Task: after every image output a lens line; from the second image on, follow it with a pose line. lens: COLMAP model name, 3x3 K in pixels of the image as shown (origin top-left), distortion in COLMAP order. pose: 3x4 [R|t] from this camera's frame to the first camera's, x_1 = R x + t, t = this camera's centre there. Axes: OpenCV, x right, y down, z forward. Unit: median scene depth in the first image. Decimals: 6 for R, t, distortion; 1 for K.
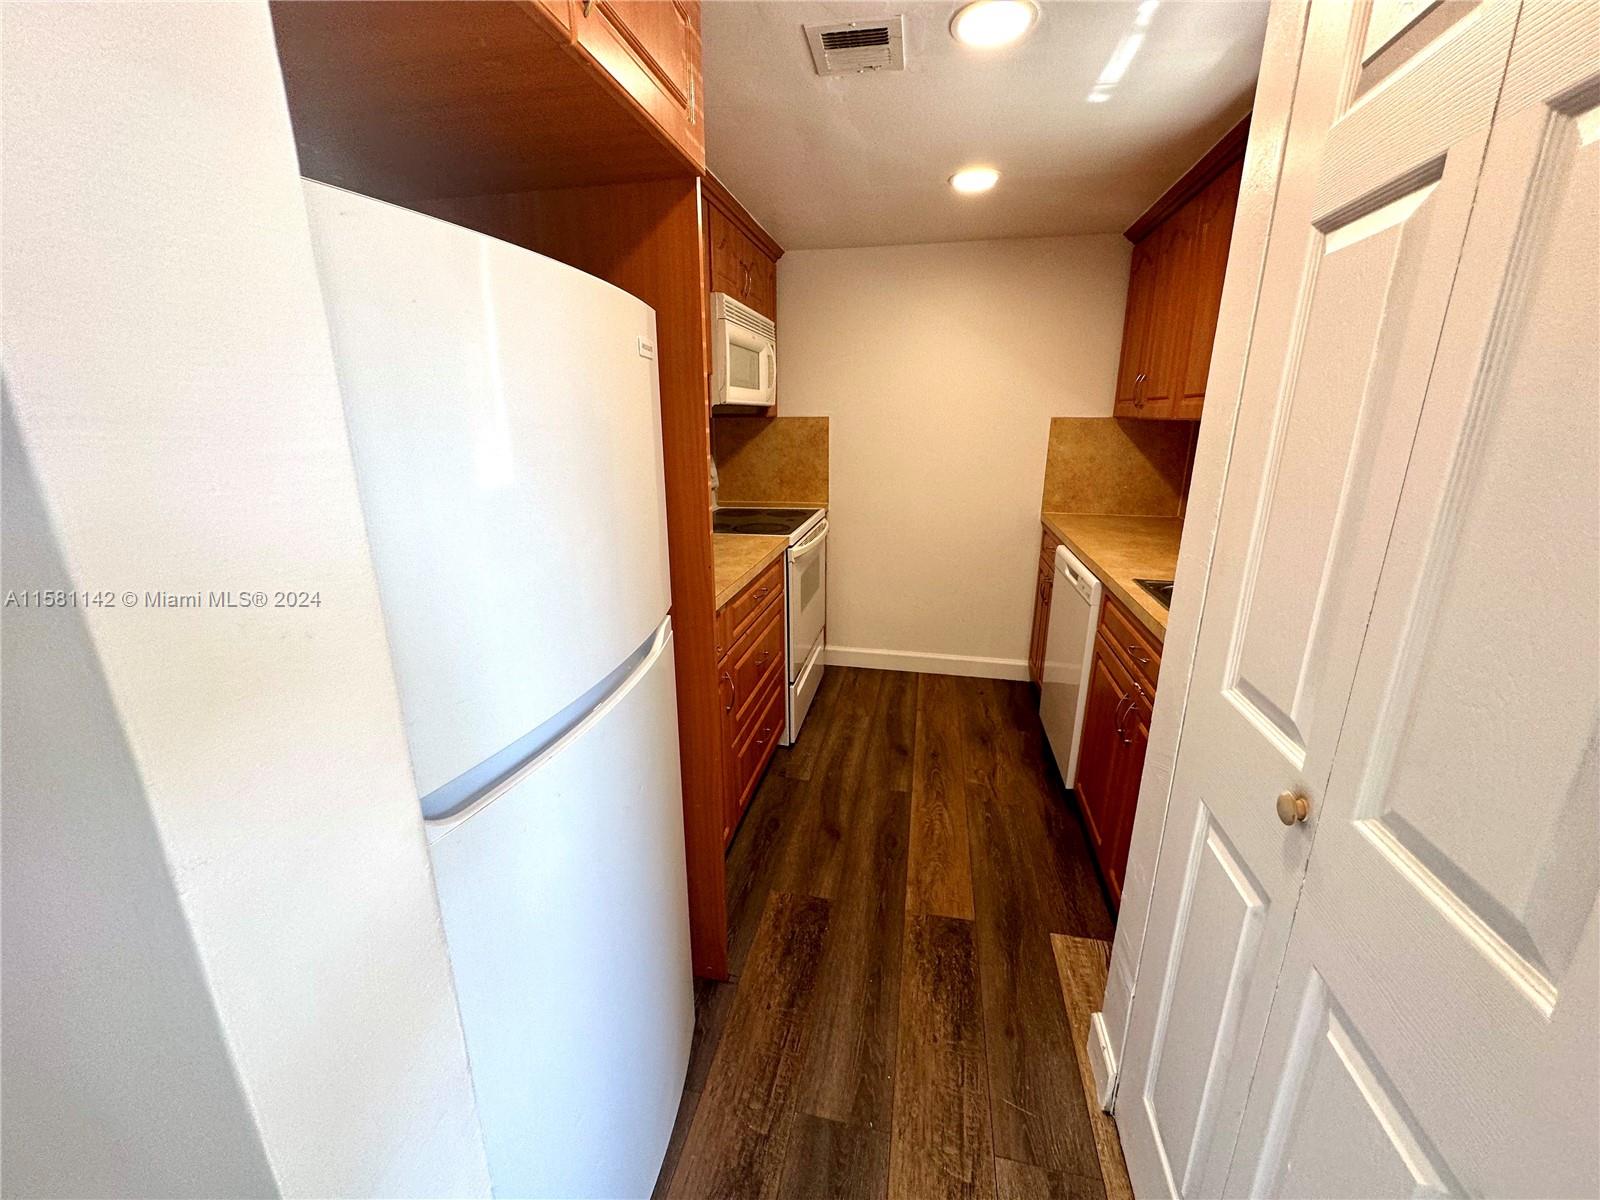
lens RADIAL K [[639.2, 0, 800.0], [0, 639.2, 600.0], [0, 0, 1]] dist [-0.002927, 0.000169]
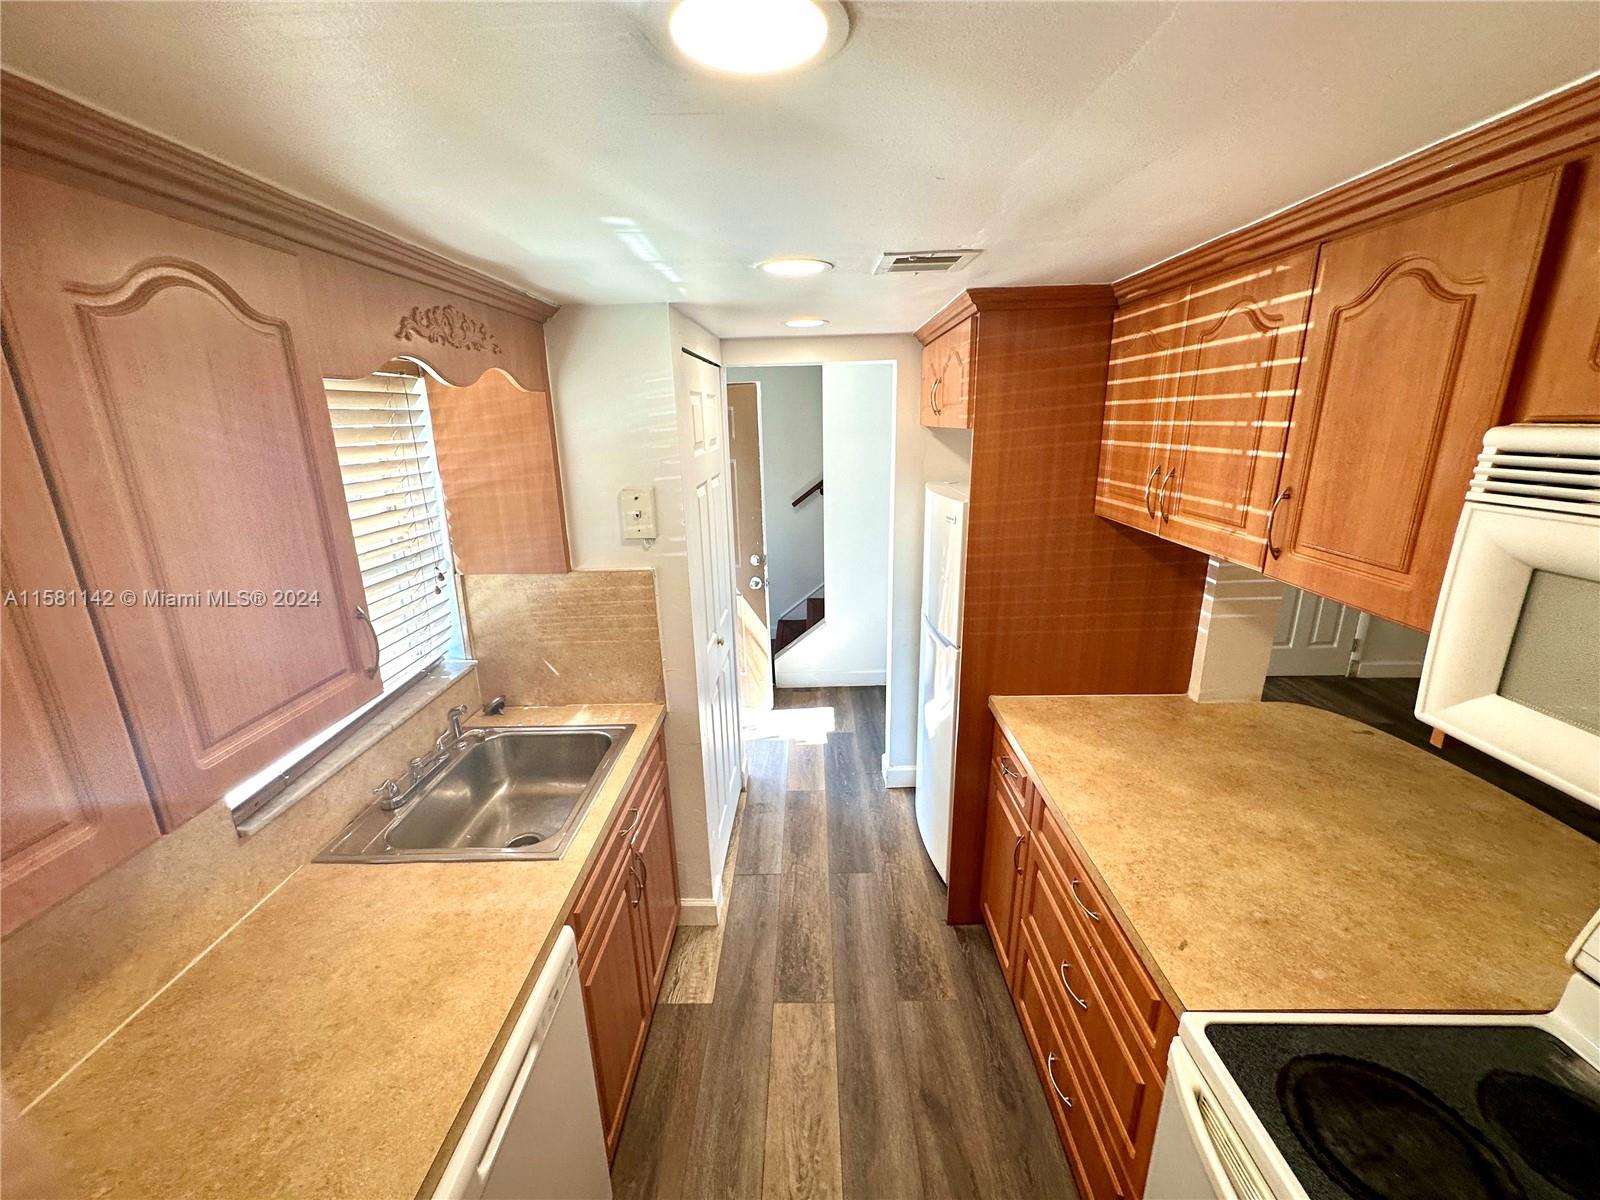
lens RADIAL K [[639.2, 0, 800.0], [0, 639.2, 600.0], [0, 0, 1]] dist [-0.002927, 0.000169]
pose [[-0.982852, 0.067086, -0.171762, 0.375661], [-0.032620, 0.853526, 0.520028, -0.710735], [0.181490, 0.516713, -0.836701, 1.591021]]
